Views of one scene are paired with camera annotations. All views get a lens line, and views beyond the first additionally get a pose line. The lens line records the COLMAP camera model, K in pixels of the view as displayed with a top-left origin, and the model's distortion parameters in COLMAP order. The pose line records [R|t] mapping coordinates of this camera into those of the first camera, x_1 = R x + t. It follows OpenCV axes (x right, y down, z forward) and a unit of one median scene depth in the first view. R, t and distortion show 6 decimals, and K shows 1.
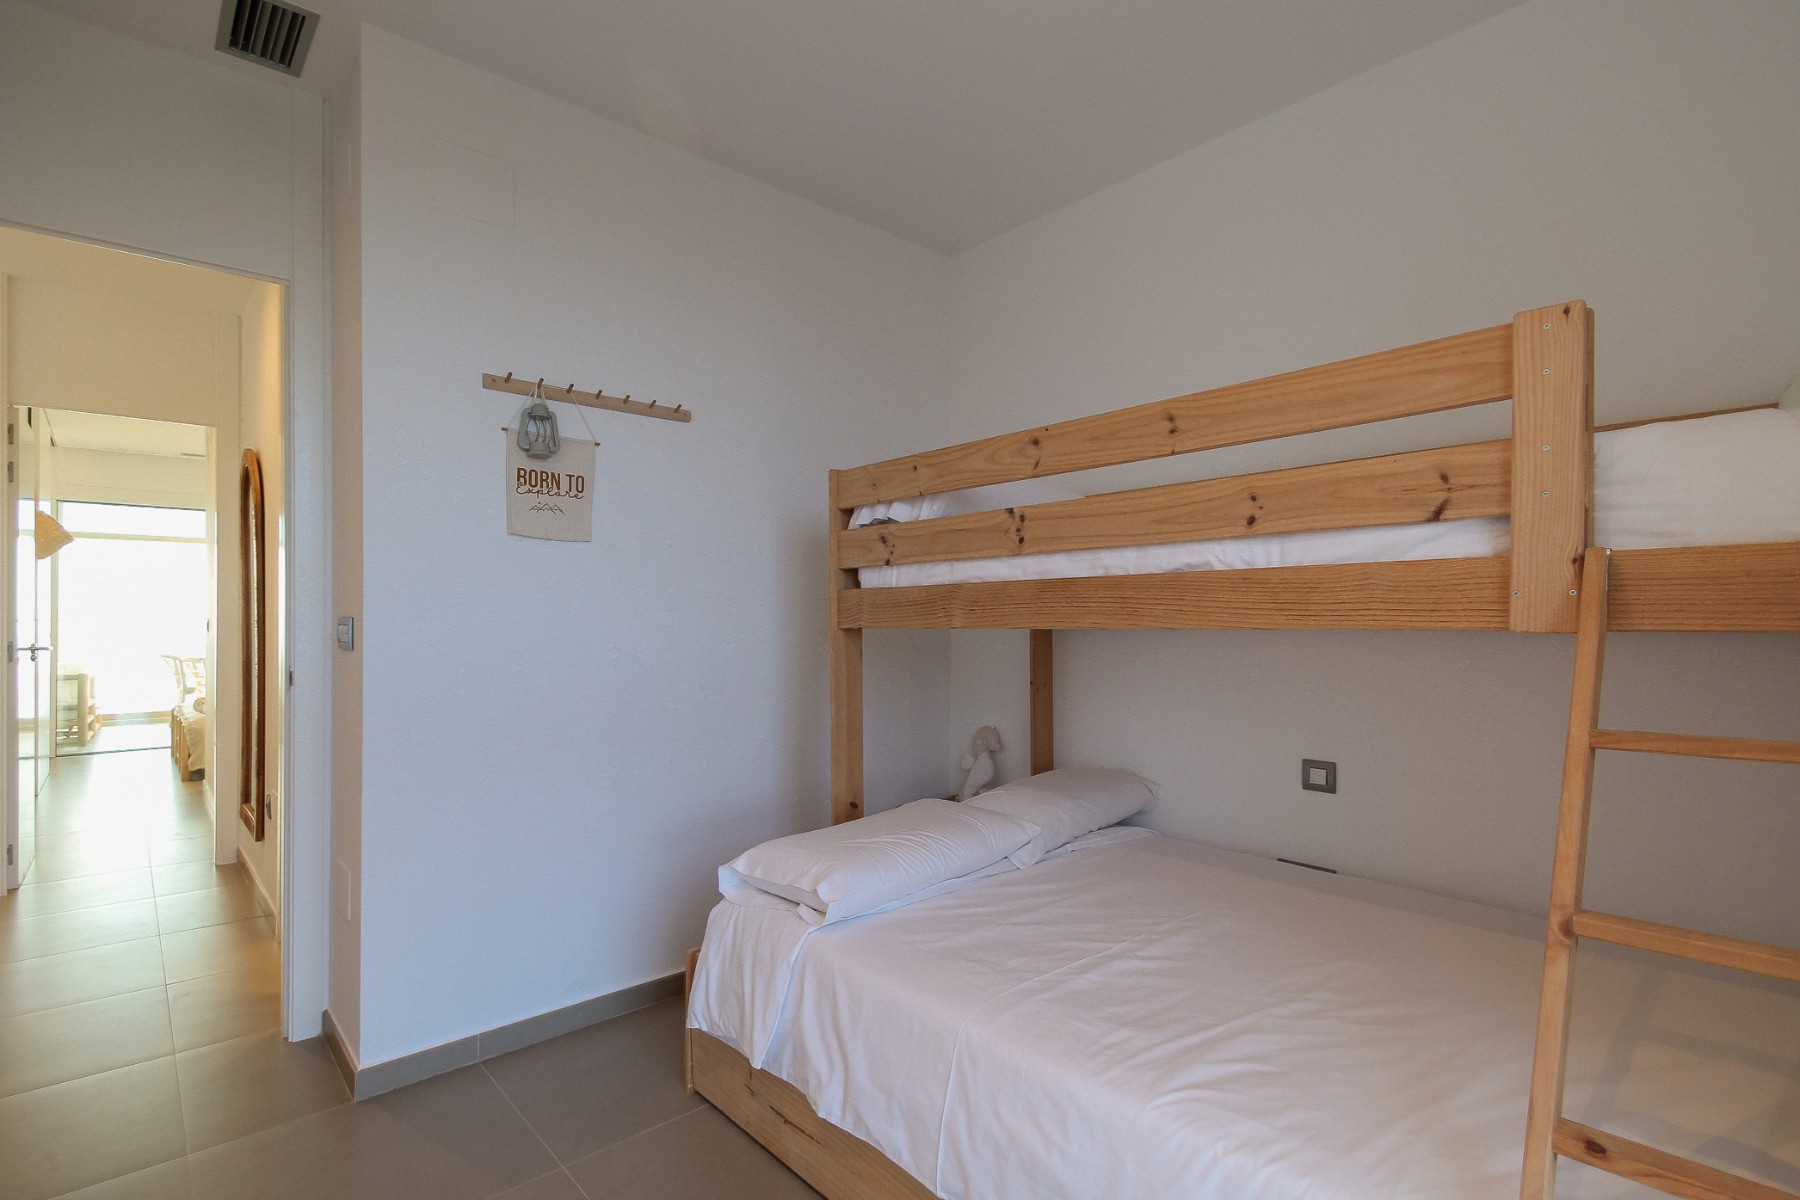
lens RADIAL K [[839.5, 0, 899.1], [0, 839.5, 624.6], [0, 0, 1]] dist [-0.017440, -0.000273]
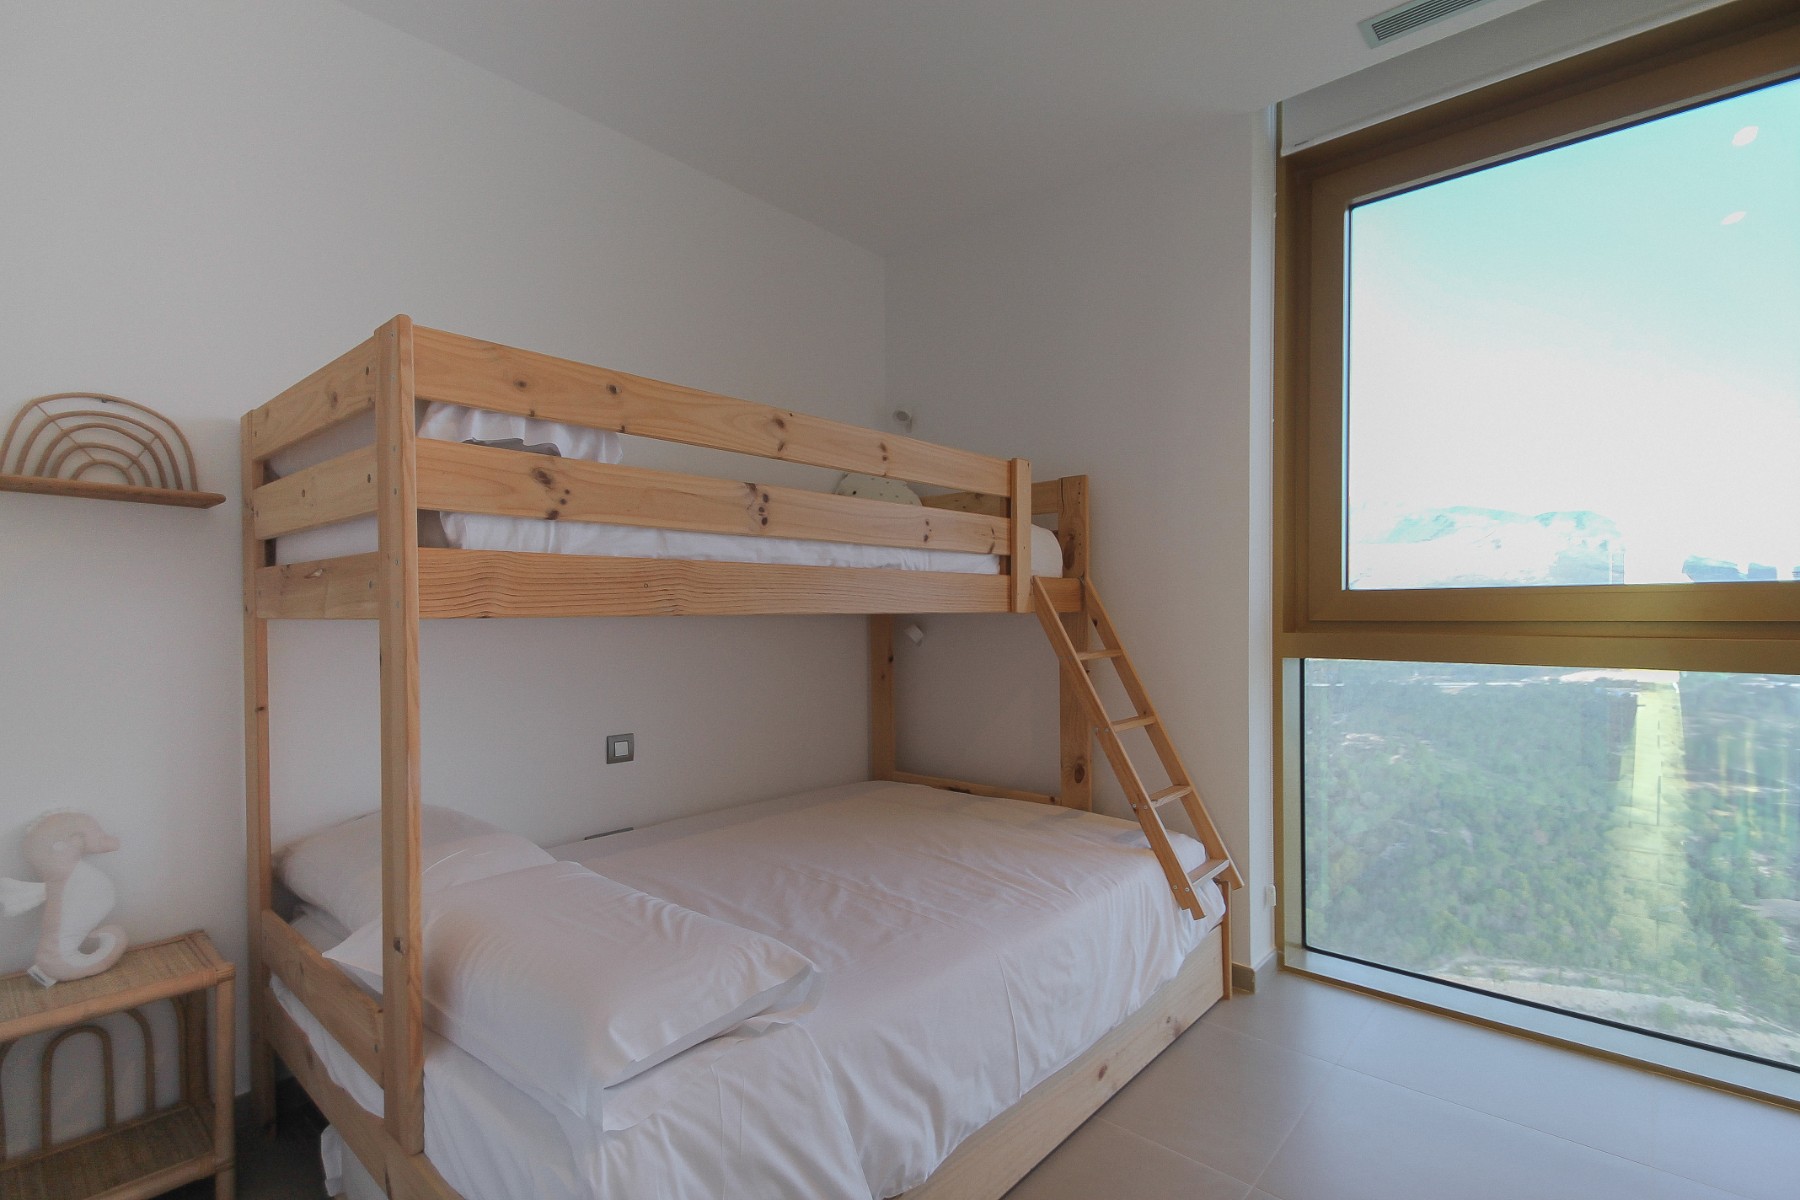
lens RADIAL K [[854.0, 0, 895.9], [0, 854.0, 615.8], [0, 0, 1]] dist [0.019638, -0.001644]
pose [[-0.118861, -0.007391, 0.992883, -0.813476], [0.004933, 0.999956, 0.008034, -0.000958], [-0.992899, 0.005853, -0.118820, 0.952064]]
